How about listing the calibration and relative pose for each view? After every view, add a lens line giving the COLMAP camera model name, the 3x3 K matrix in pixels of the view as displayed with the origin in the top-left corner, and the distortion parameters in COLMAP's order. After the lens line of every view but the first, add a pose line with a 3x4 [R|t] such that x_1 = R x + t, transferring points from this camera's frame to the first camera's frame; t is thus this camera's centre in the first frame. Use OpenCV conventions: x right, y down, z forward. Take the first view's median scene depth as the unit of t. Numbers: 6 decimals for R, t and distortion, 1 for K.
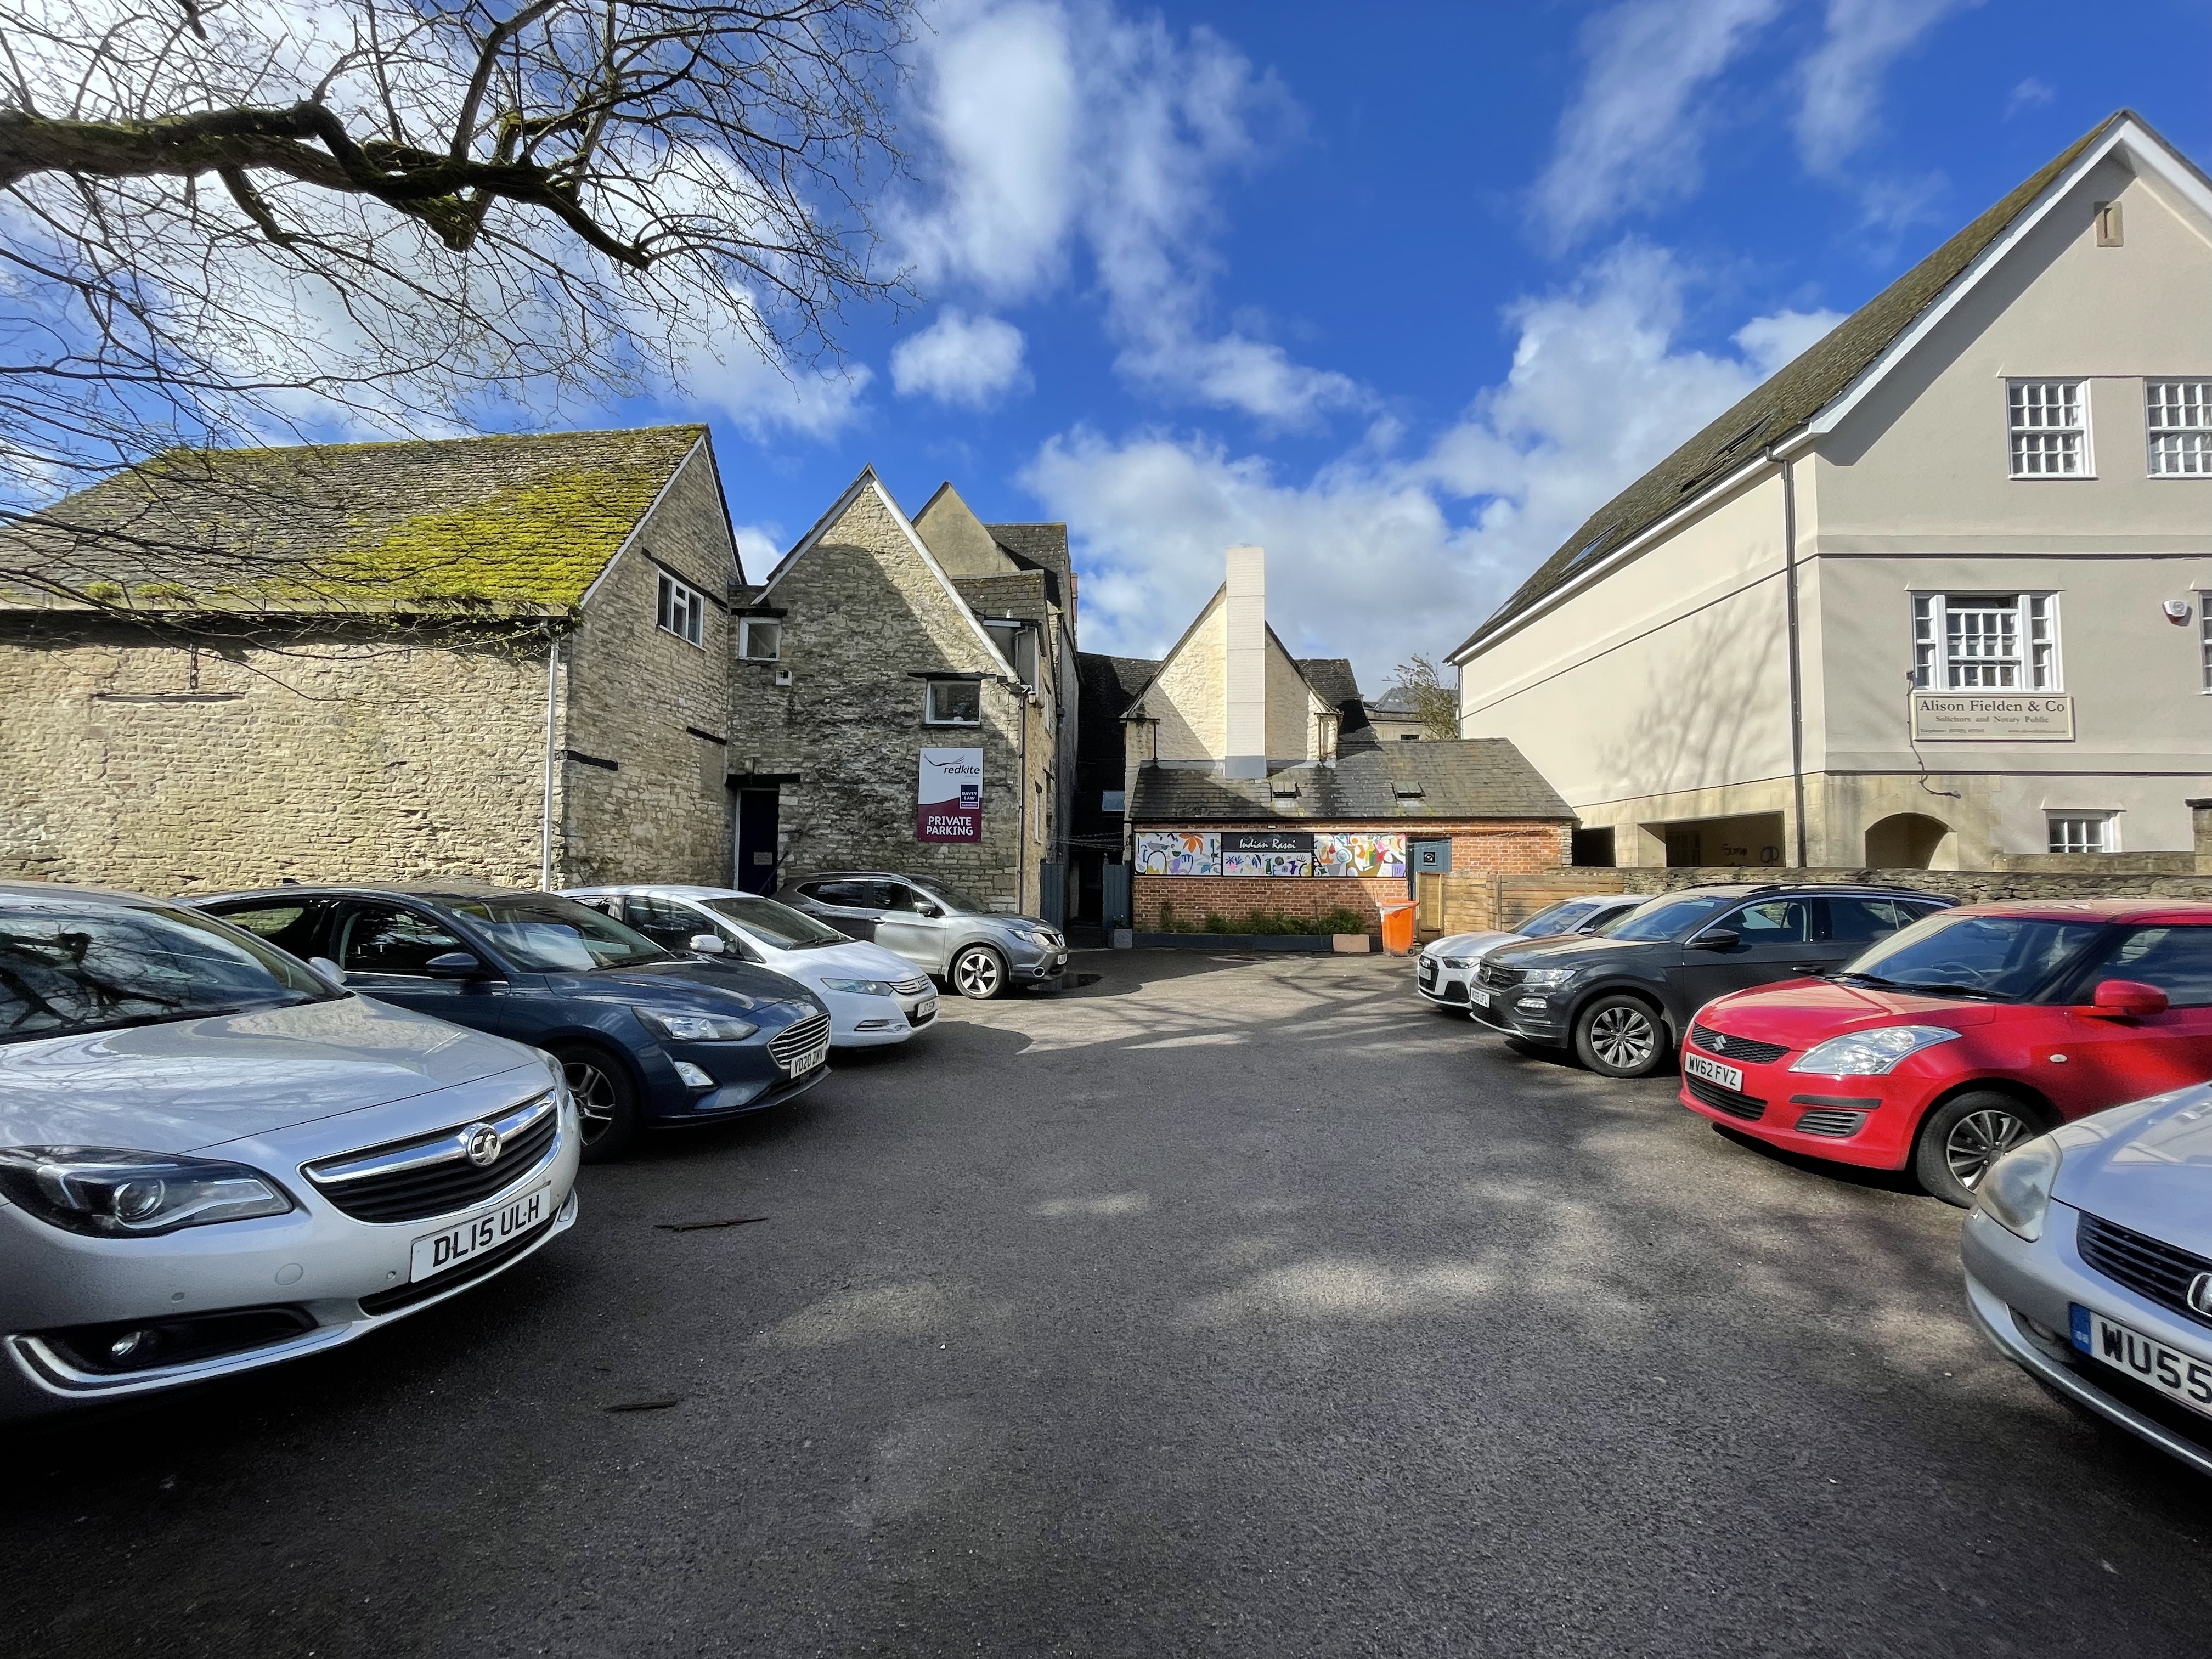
lens RADIAL K [[893.6, 0, 1096.7], [0, 893.6, 819.8], [0, 0, 1]] dist [0.001043, -0.000035]
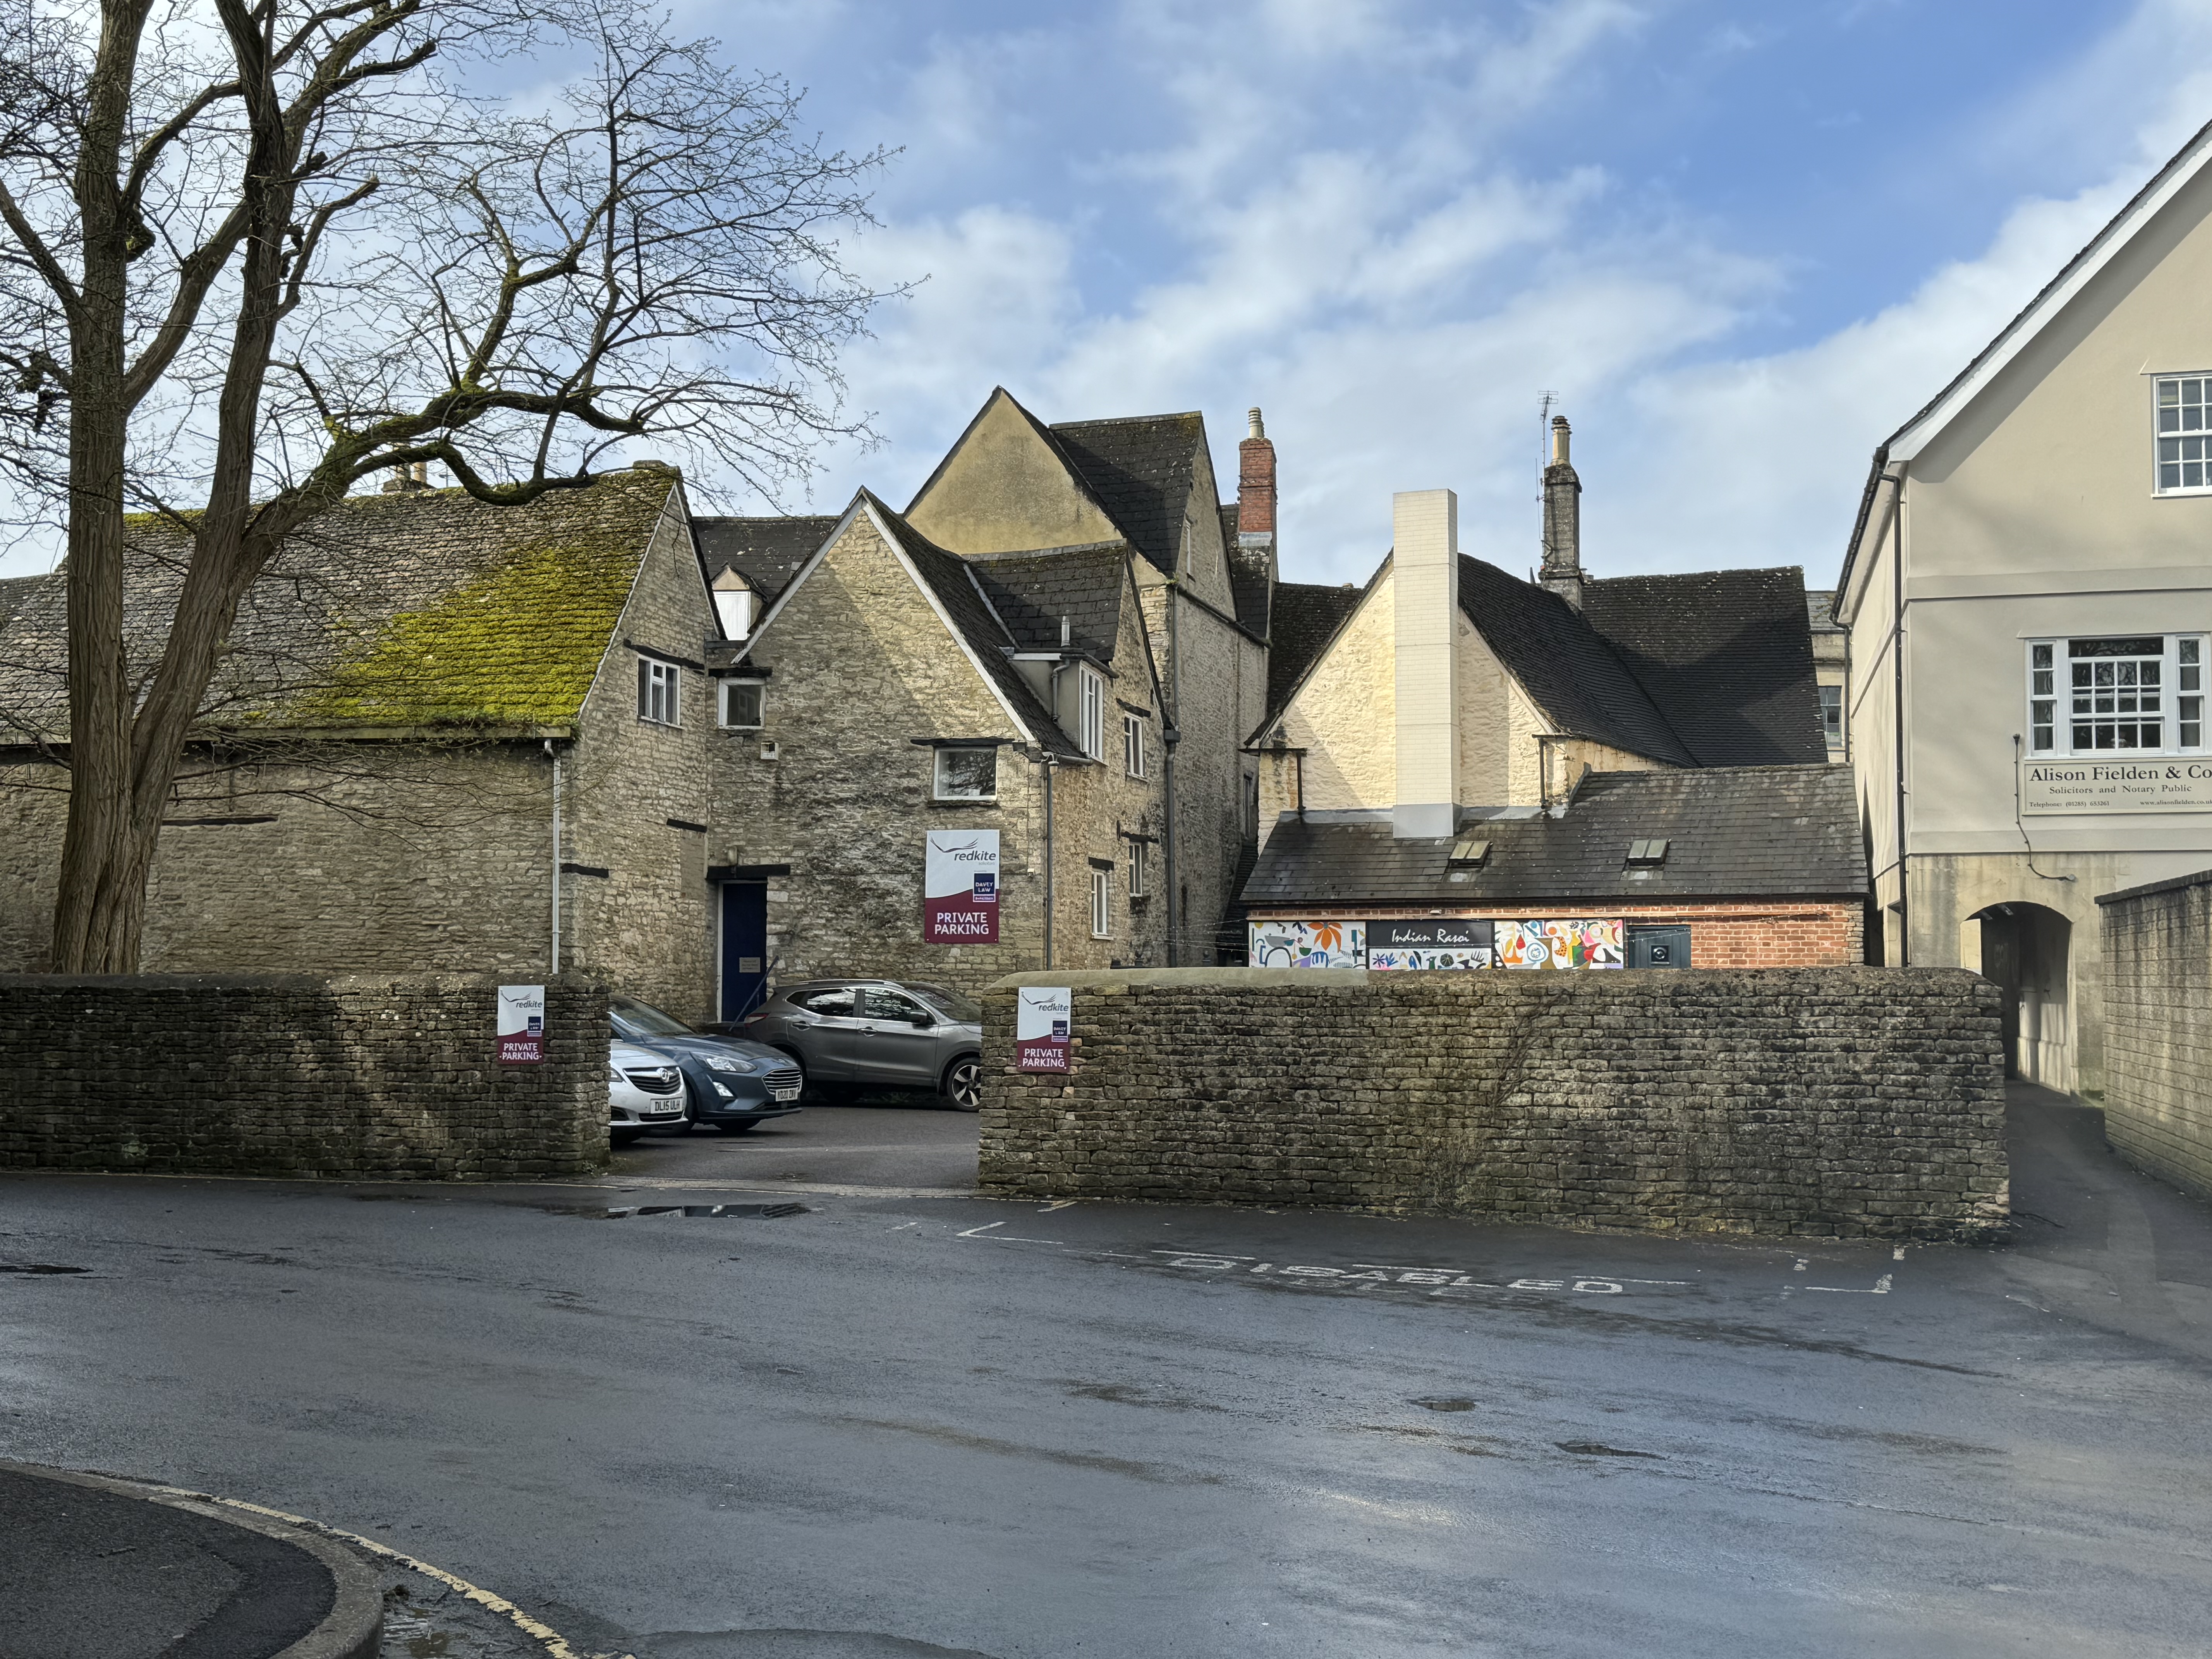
lens RADIAL K [[2511.2, 0, 1107.5], [0, 2511.2, 827.5], [0, 0, 1]] dist [0.130125, 0.000000]
pose [[0.978114, -0.021236, -0.206985, 0.456951], [0.020139, 0.999770, -0.007407, -0.062902], [0.207094, 0.003076, 0.978316, -1.271651]]
